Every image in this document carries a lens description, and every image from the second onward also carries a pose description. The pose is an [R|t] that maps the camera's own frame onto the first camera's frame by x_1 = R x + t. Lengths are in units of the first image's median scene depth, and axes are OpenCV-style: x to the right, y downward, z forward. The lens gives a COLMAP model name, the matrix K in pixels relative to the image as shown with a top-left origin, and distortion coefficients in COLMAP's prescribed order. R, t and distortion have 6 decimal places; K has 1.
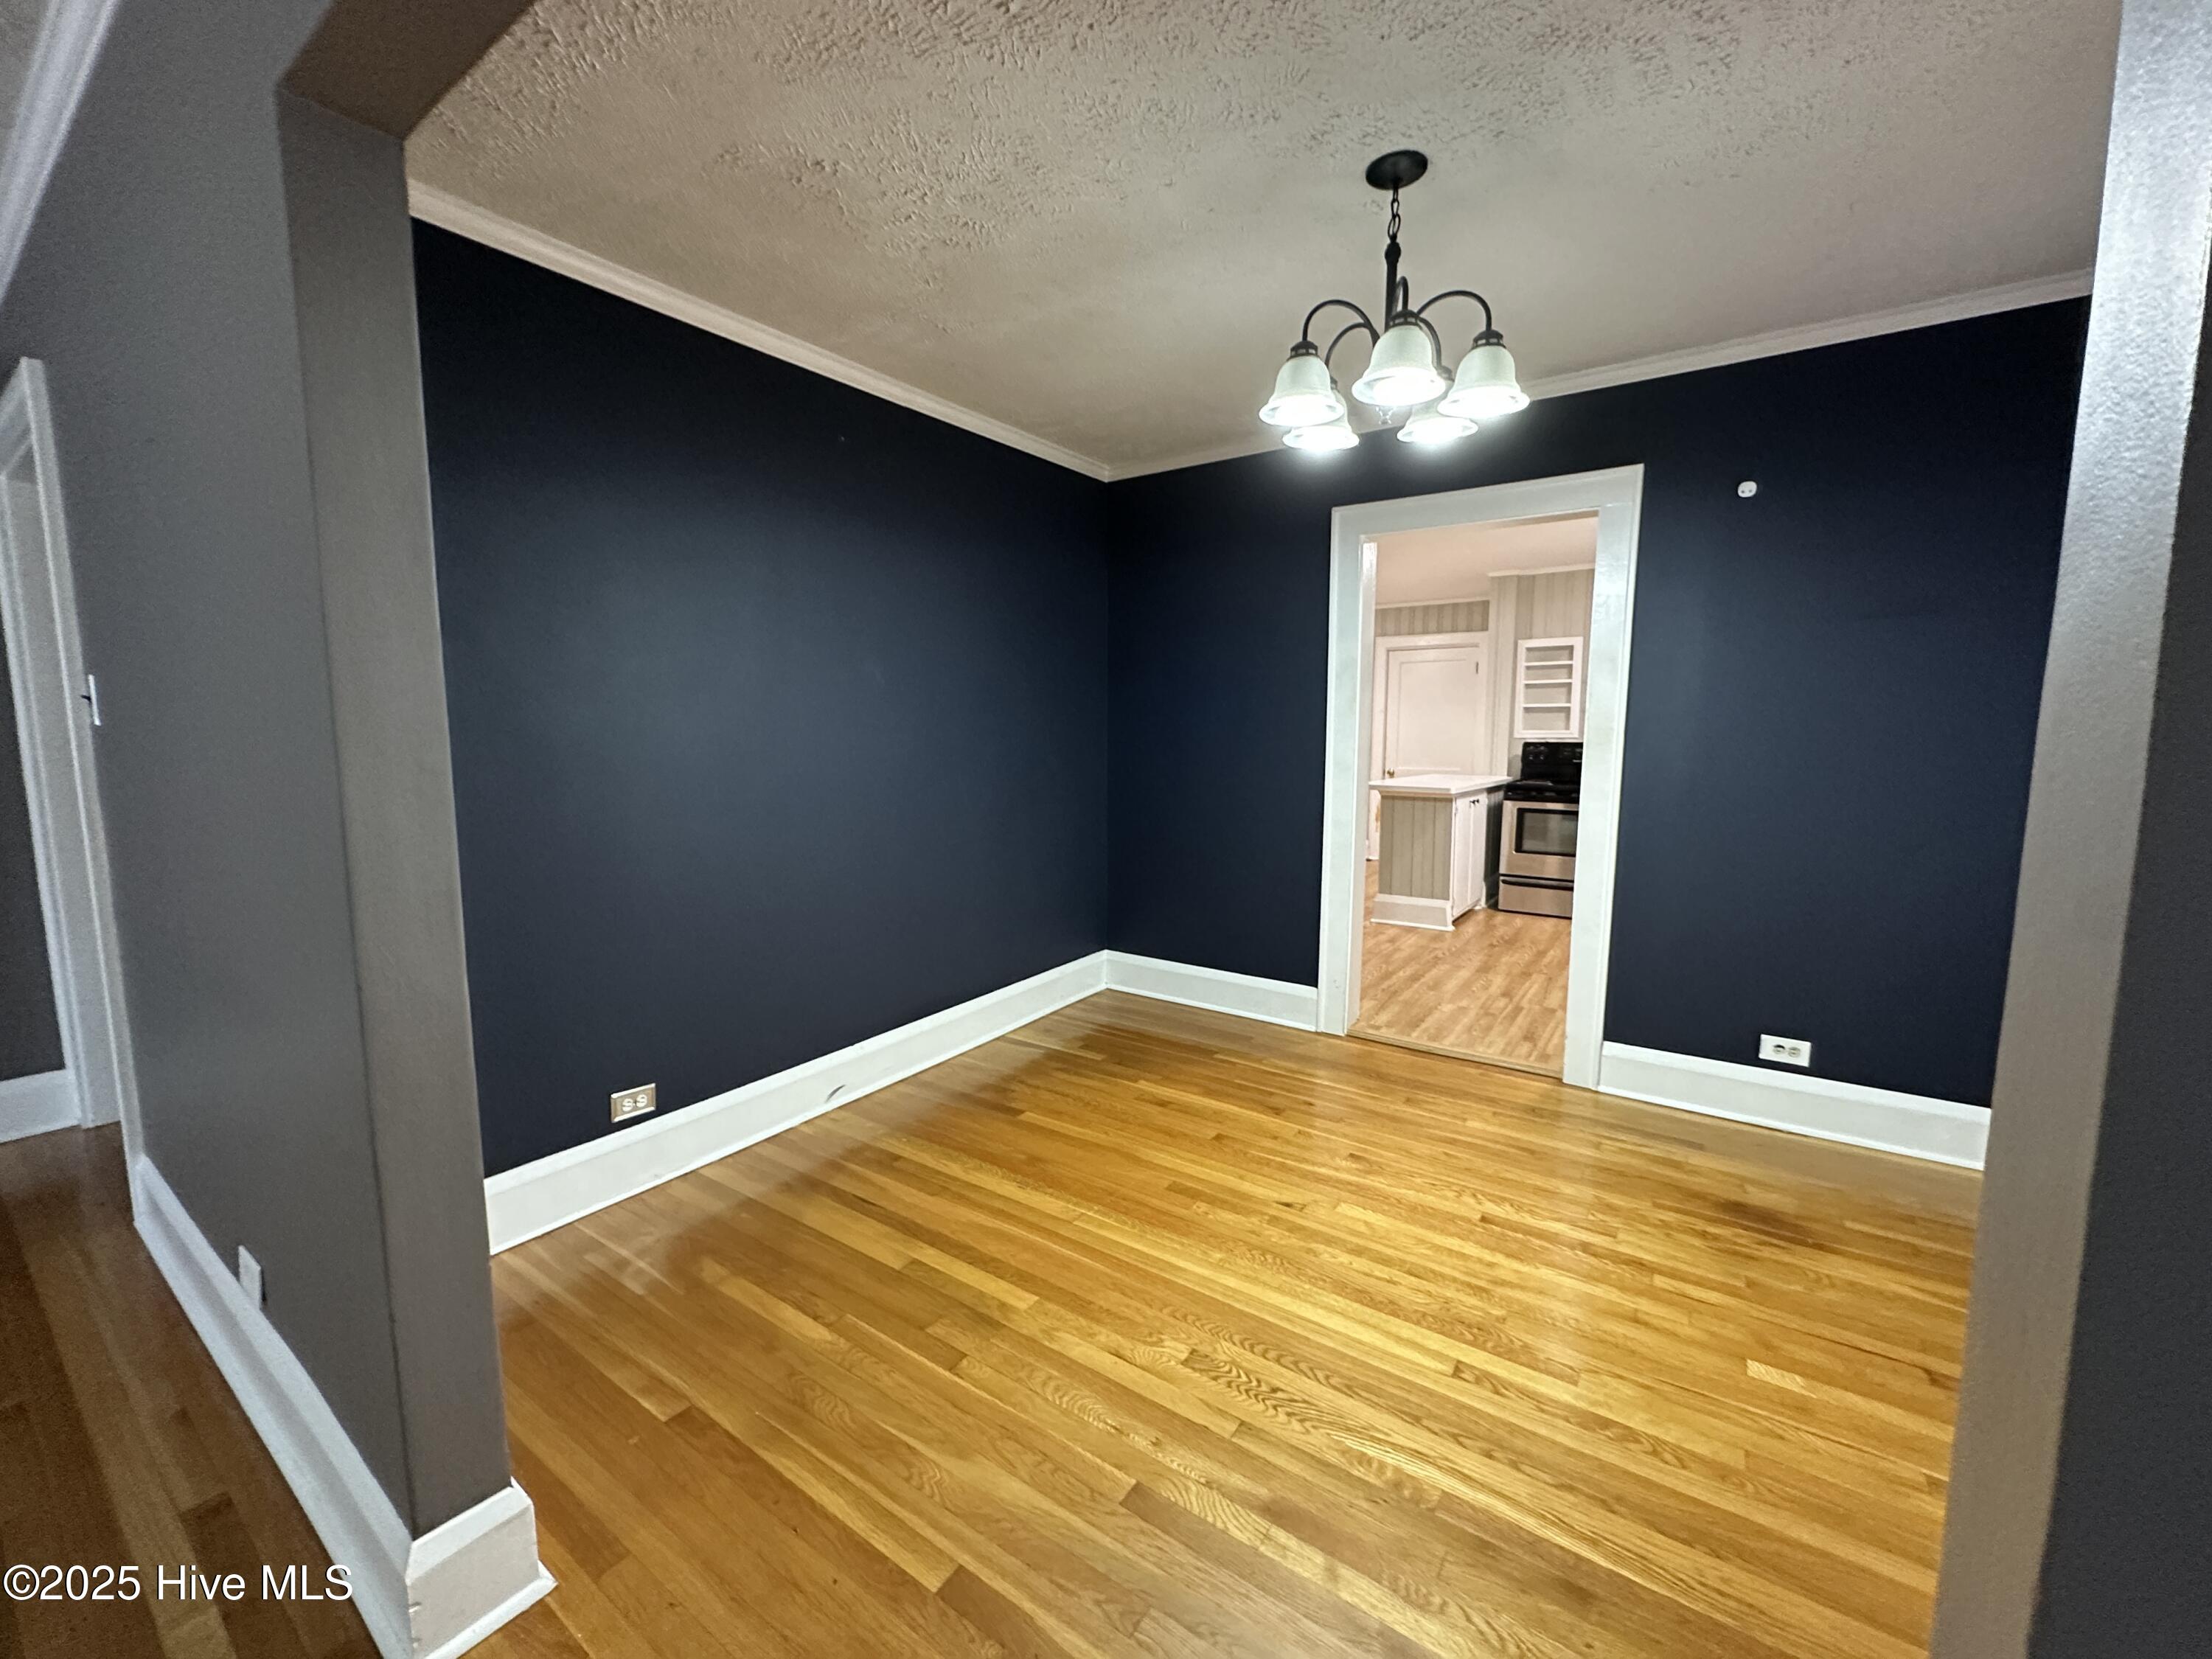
lens RADIAL K [[883.1, 0, 1106.0], [0, 883.1, 829.5], [0, 0, 1]] dist [-0.000950, -0.000154]
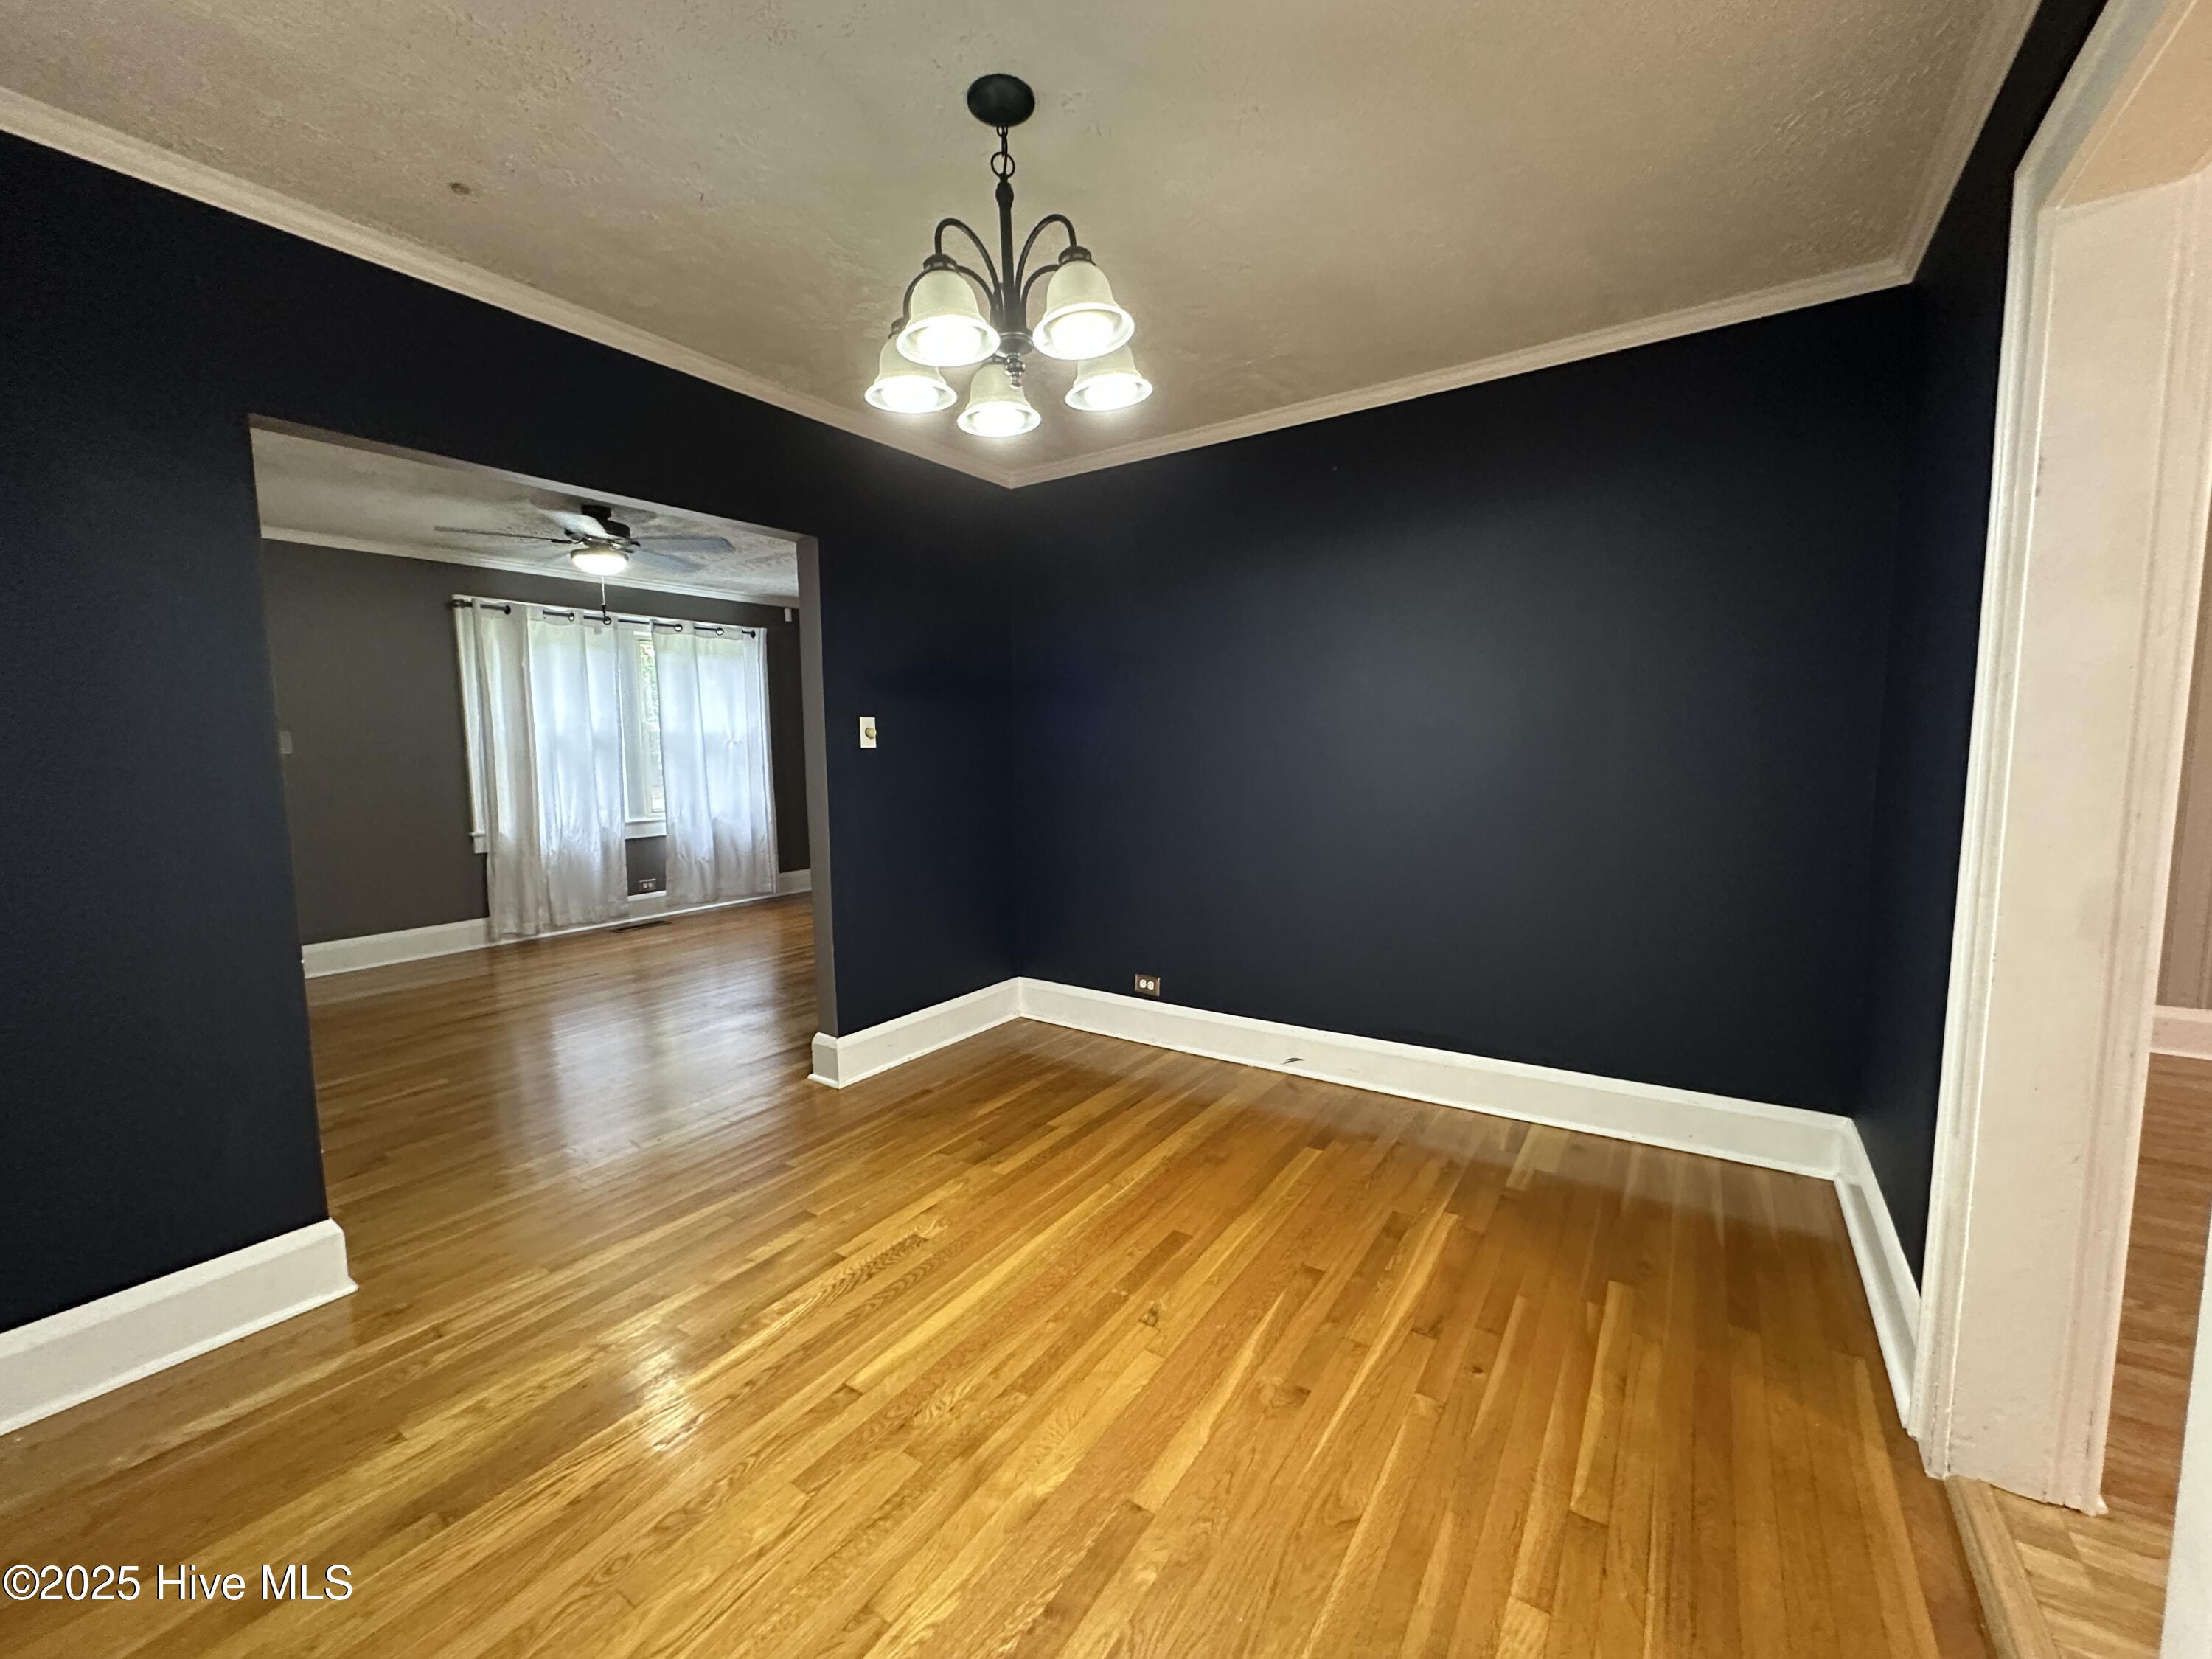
lens RADIAL K [[883.1, 0, 1106.0], [0, 883.1, 829.5], [0, 0, 1]] dist [-0.000950, -0.000154]
pose [[0.015942, 0.097591, -0.995099, 0.844308], [-0.104411, 0.989947, 0.095413, -0.082306], [0.994406, 0.102379, 0.025971, 0.763499]]
